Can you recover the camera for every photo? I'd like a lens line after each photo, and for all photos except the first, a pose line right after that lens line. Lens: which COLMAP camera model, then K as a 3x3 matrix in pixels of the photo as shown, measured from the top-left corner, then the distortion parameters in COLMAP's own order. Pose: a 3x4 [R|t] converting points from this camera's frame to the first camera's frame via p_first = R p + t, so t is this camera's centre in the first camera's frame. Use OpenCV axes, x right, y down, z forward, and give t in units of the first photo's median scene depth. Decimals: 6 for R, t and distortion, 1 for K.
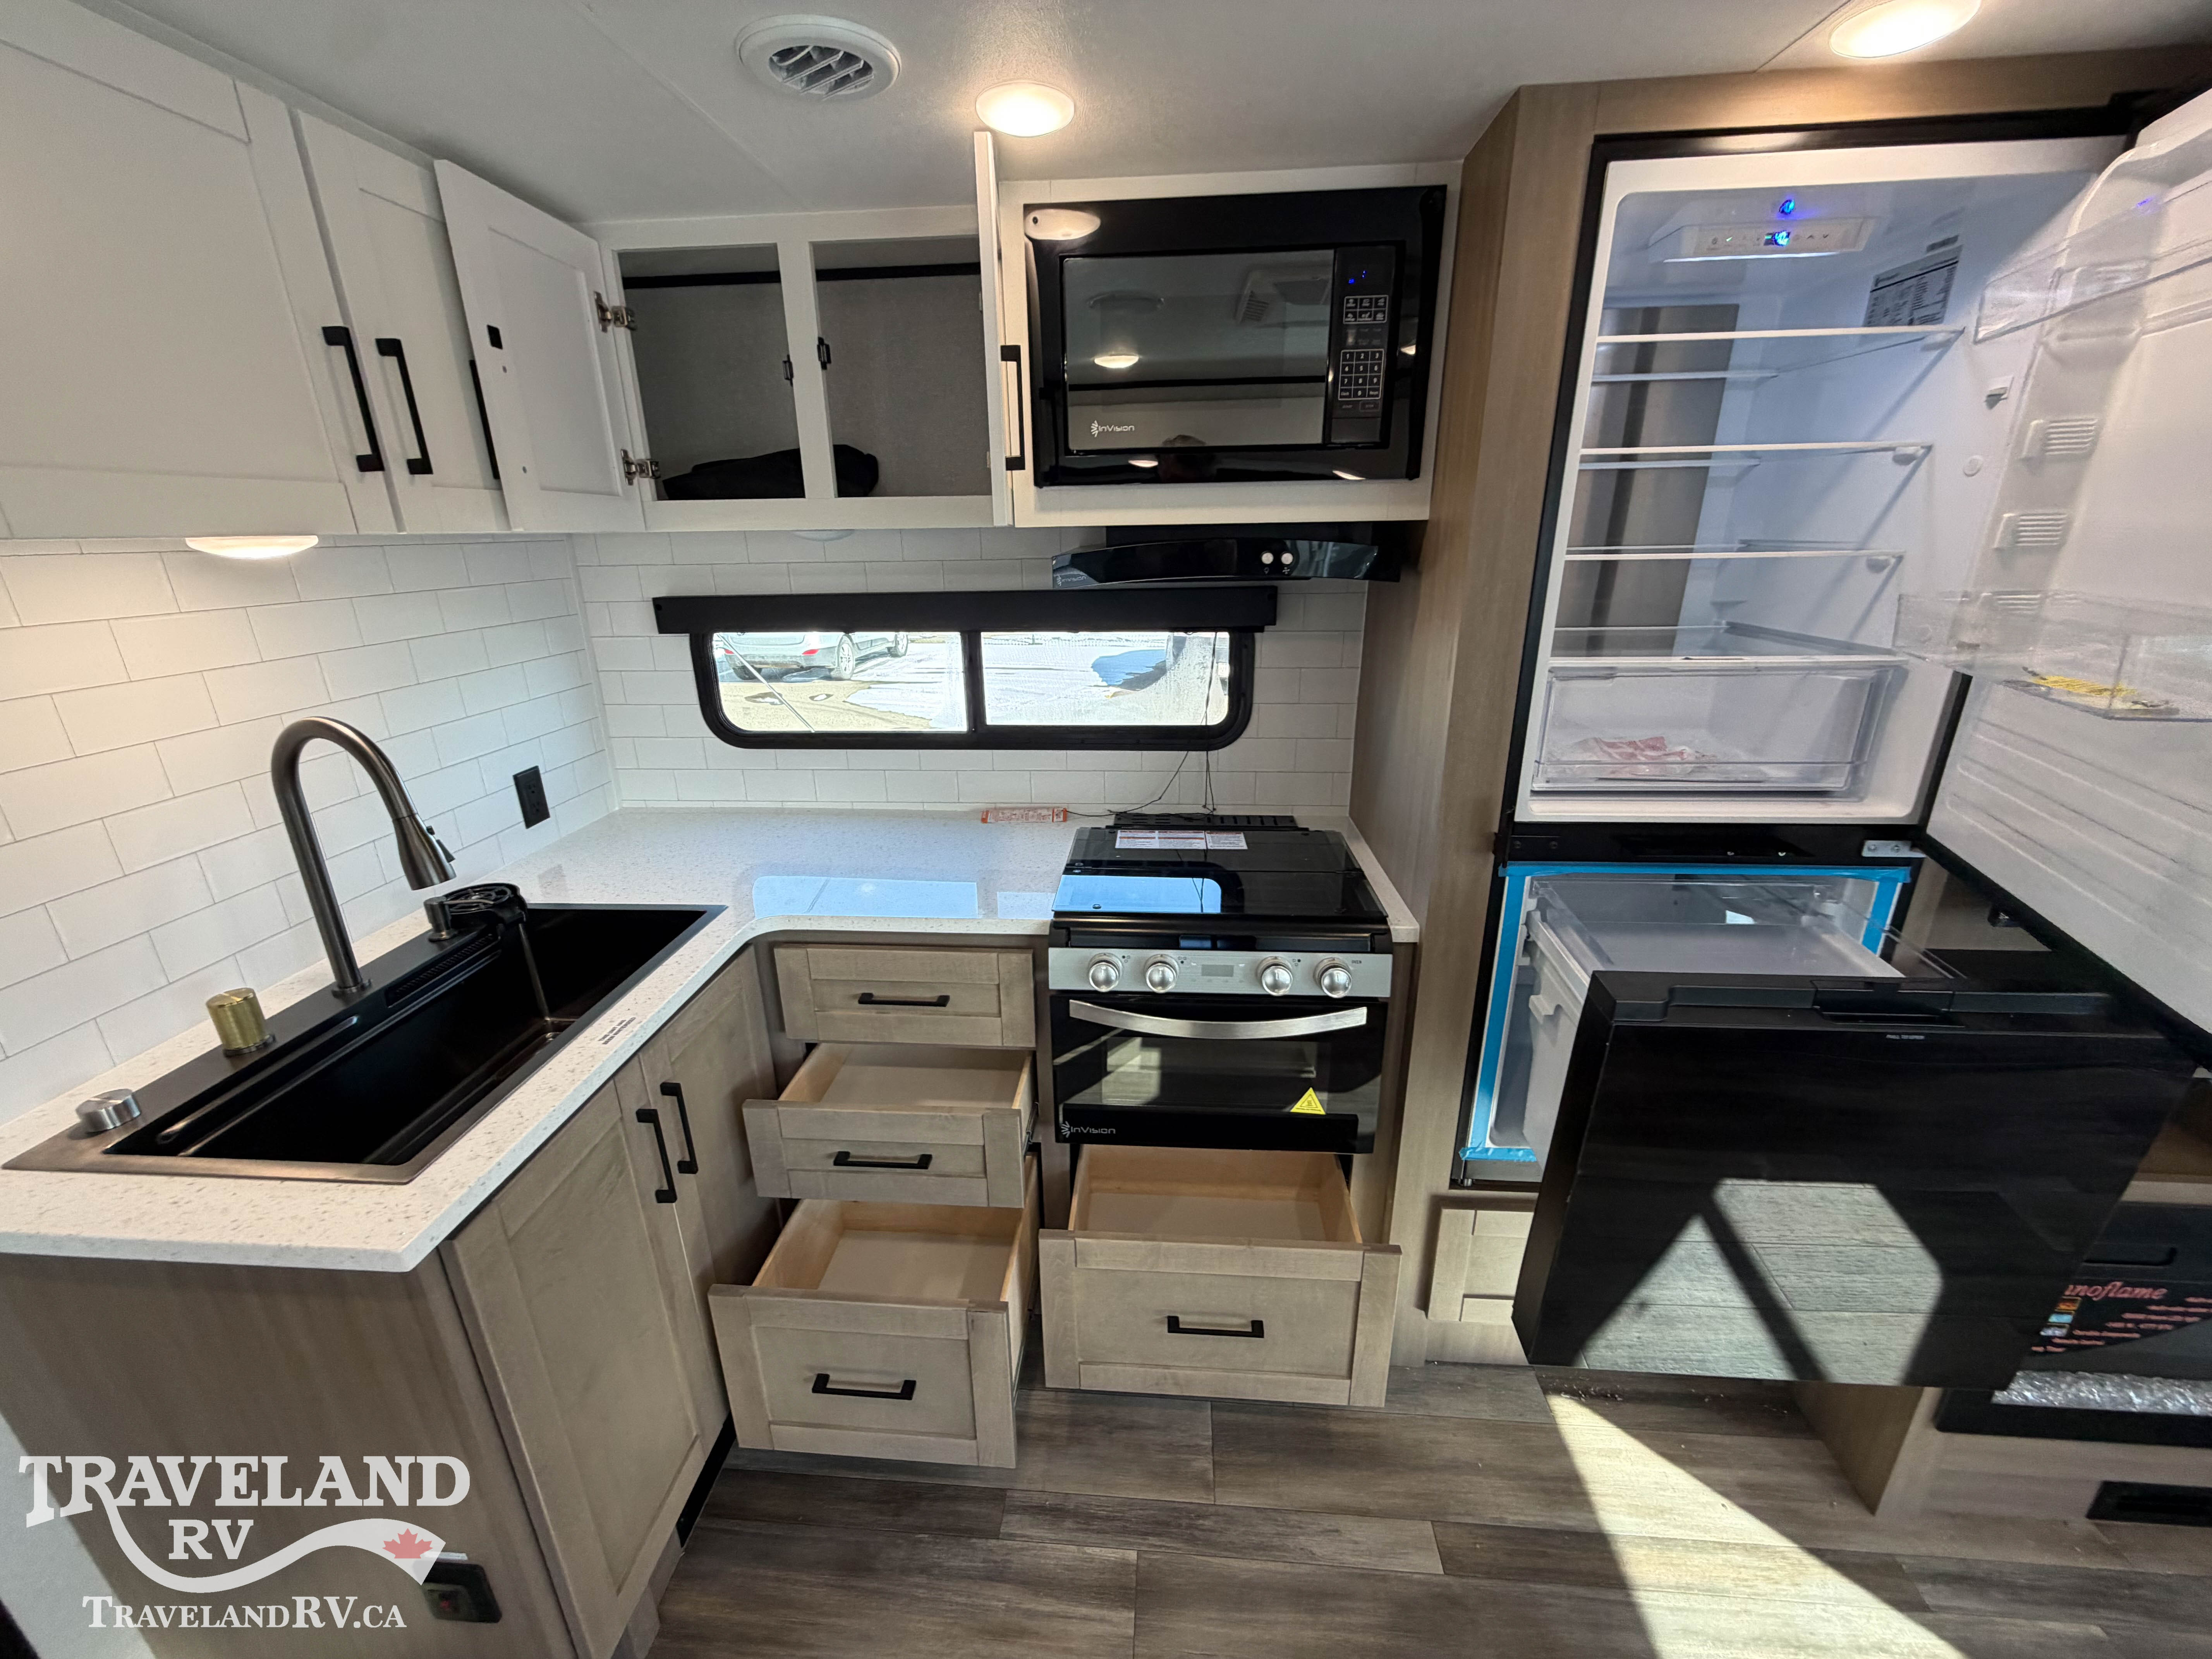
lens RADIAL K [[871.0, 0, 1097.0], [0, 871.0, 831.0], [0, 0, 1]] dist [-0.000707, -0.000199]
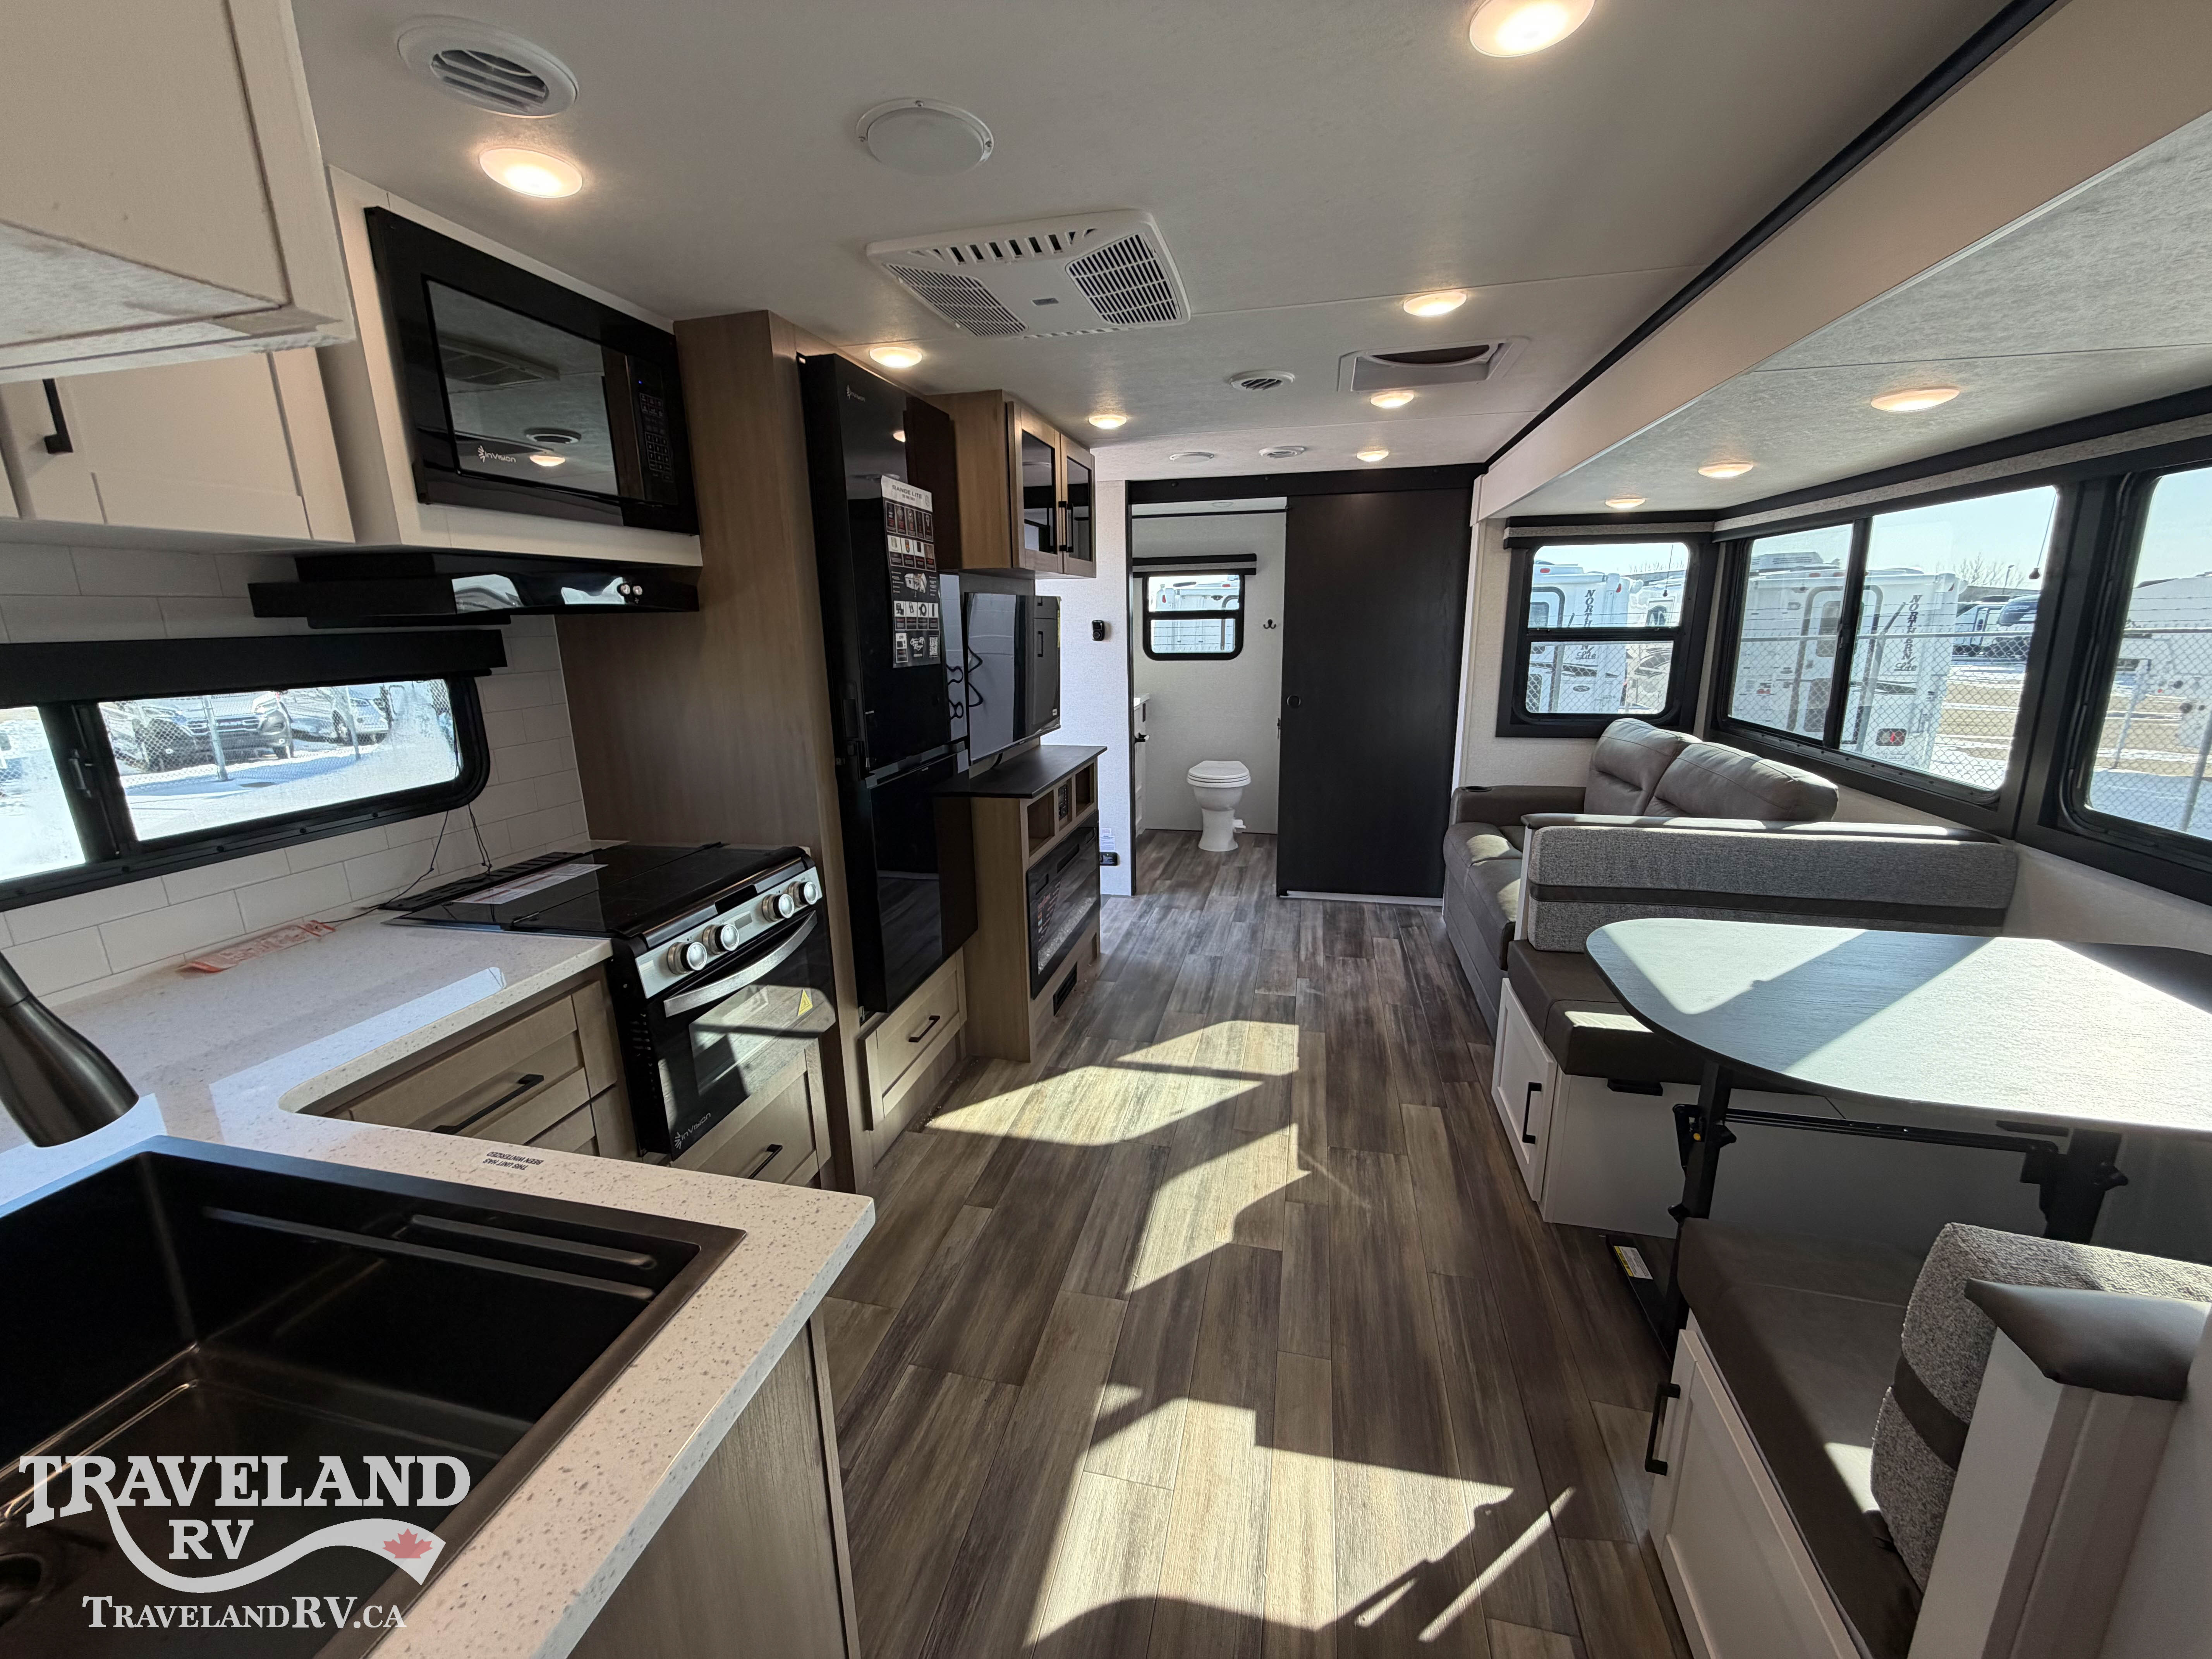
lens RADIAL K [[871.0, 0, 1094.0], [0, 871.0, 833.0], [0, 0, 1]] dist [-0.000707, -0.000199]
pose [[0.159842, -0.224946, 0.961171, -0.917948], [0.340607, 0.926461, 0.160180, 0.020040], [-0.926519, 0.301778, 0.224706, 0.249864]]
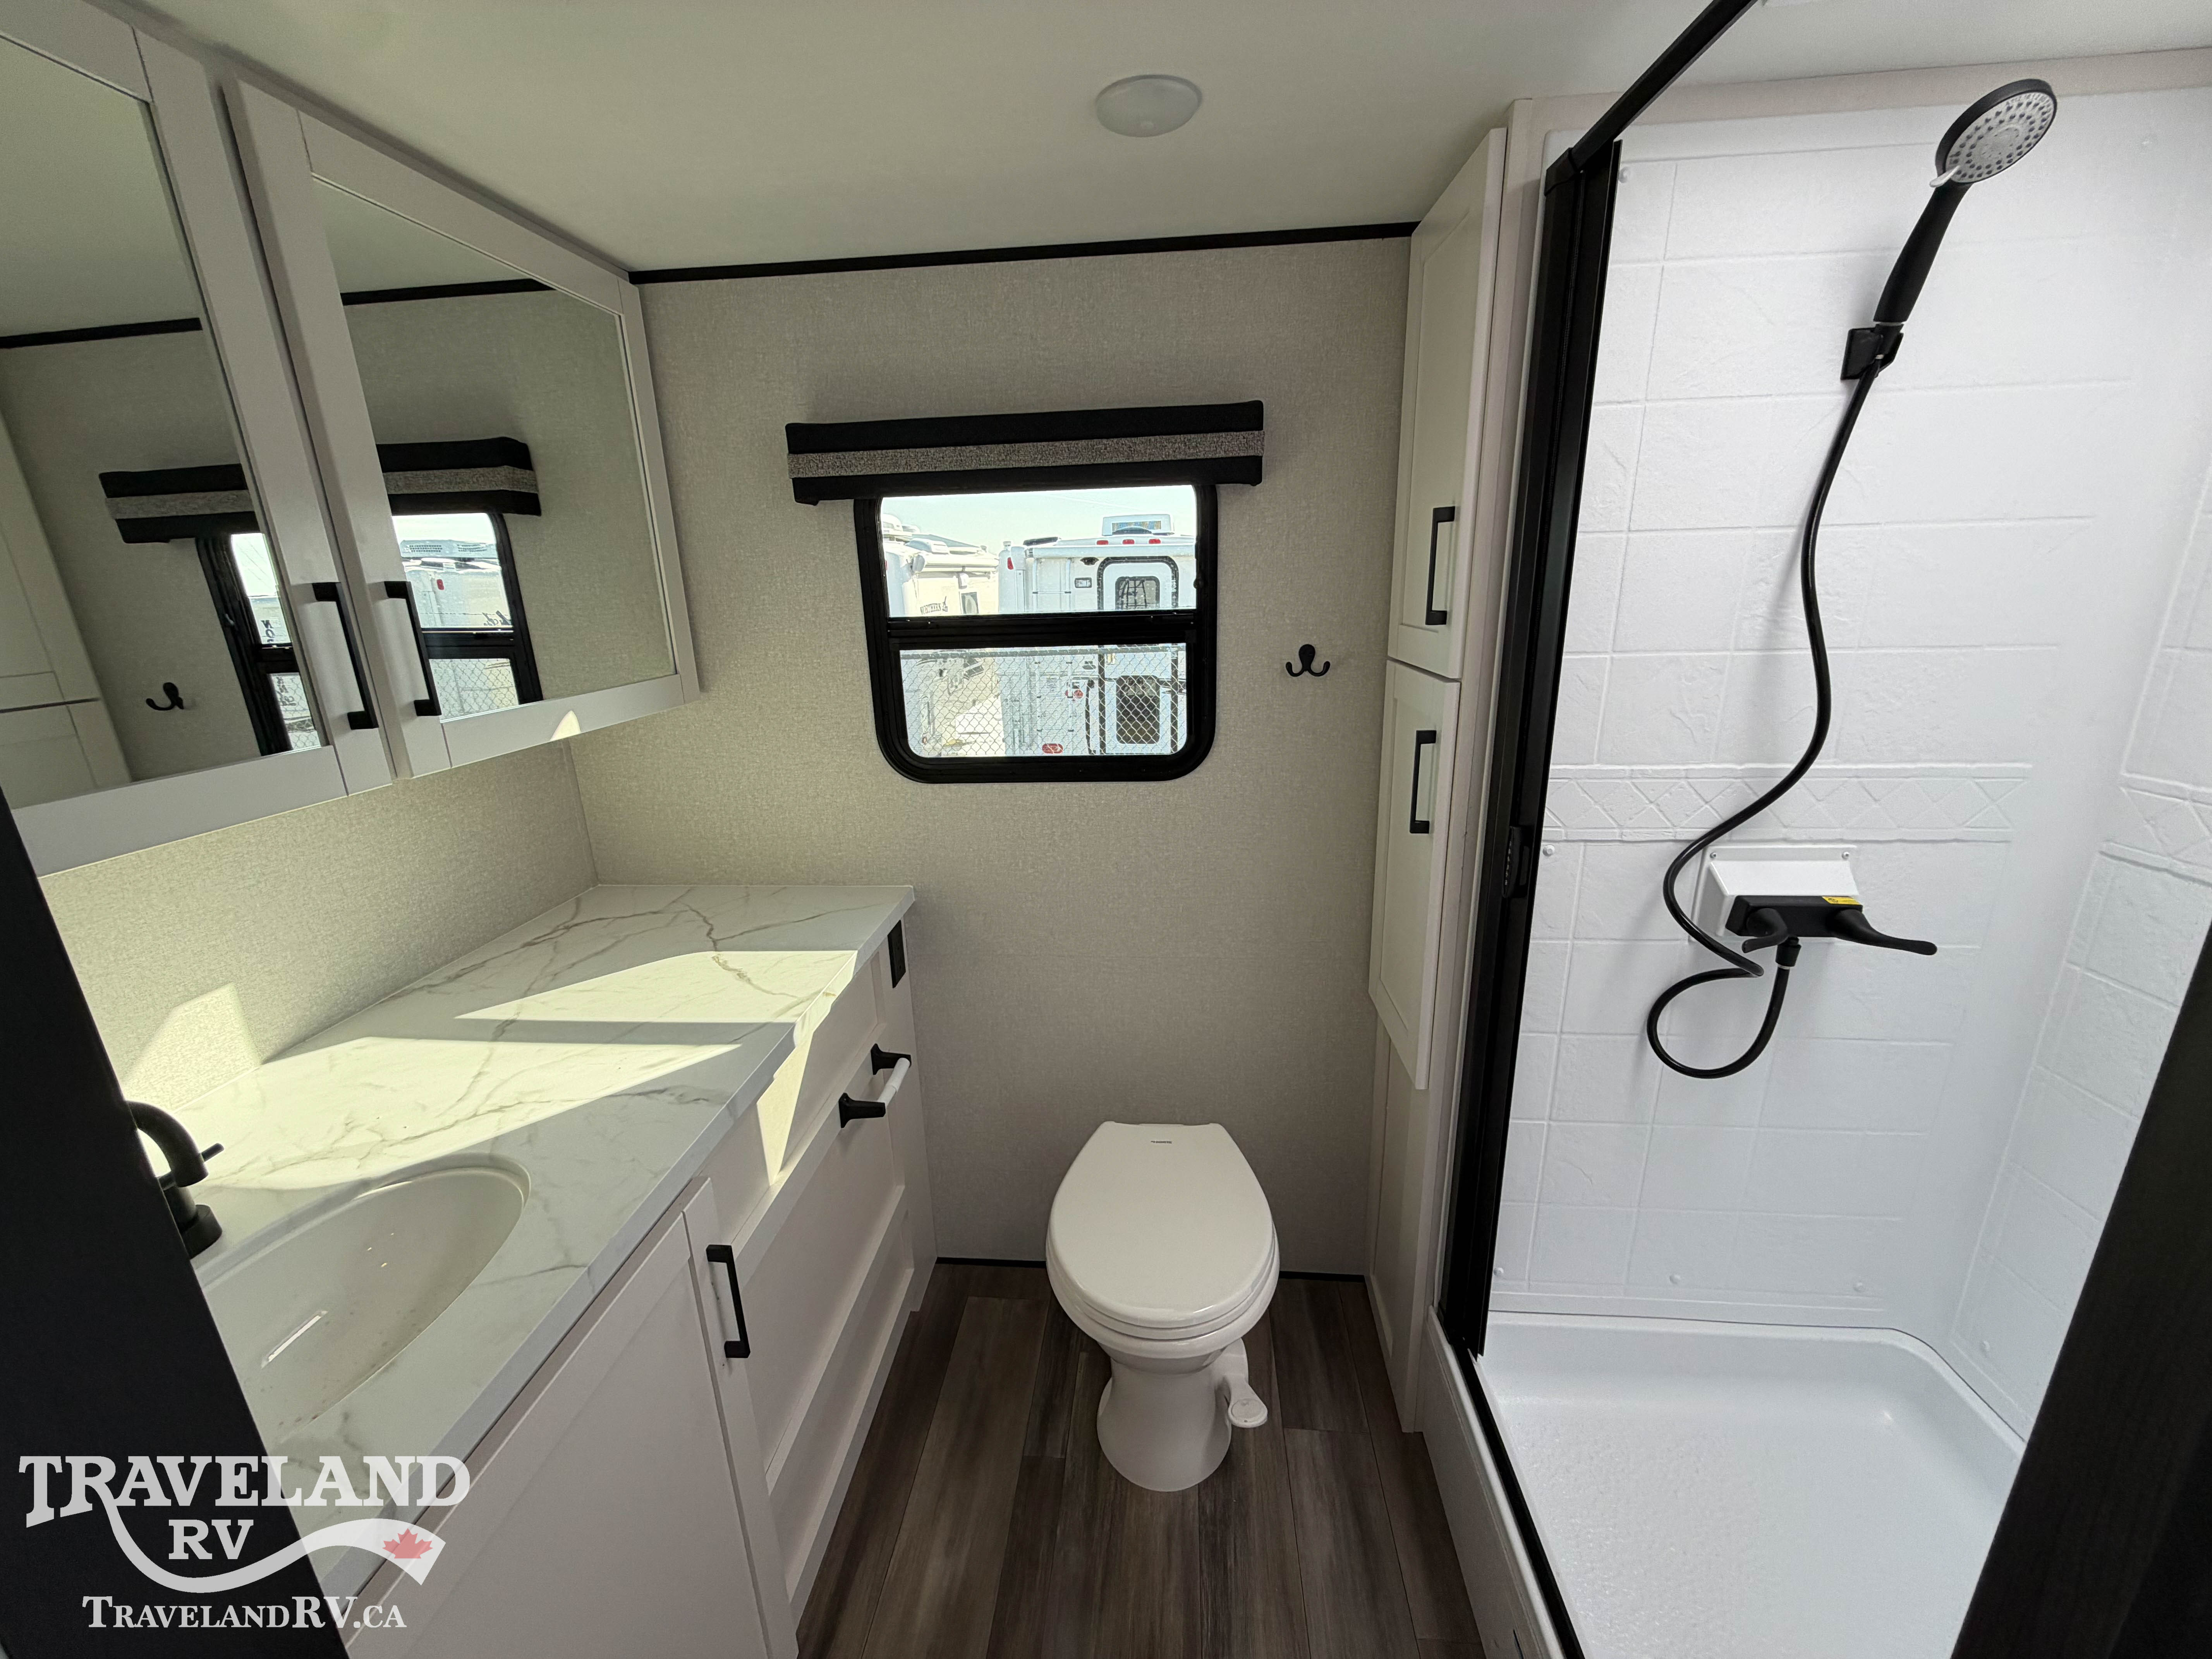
lens RADIAL K [[871.0, 0, 1103.7], [0, 871.0, 834.9], [0, 0, 1]] dist [-0.000707, -0.000199]
pose [[0.016452, -0.270869, 0.962476, 2.011737], [0.360791, 0.899361, 0.246940, -0.121730], [-0.932502, 0.343190, 0.112524, 0.309635]]
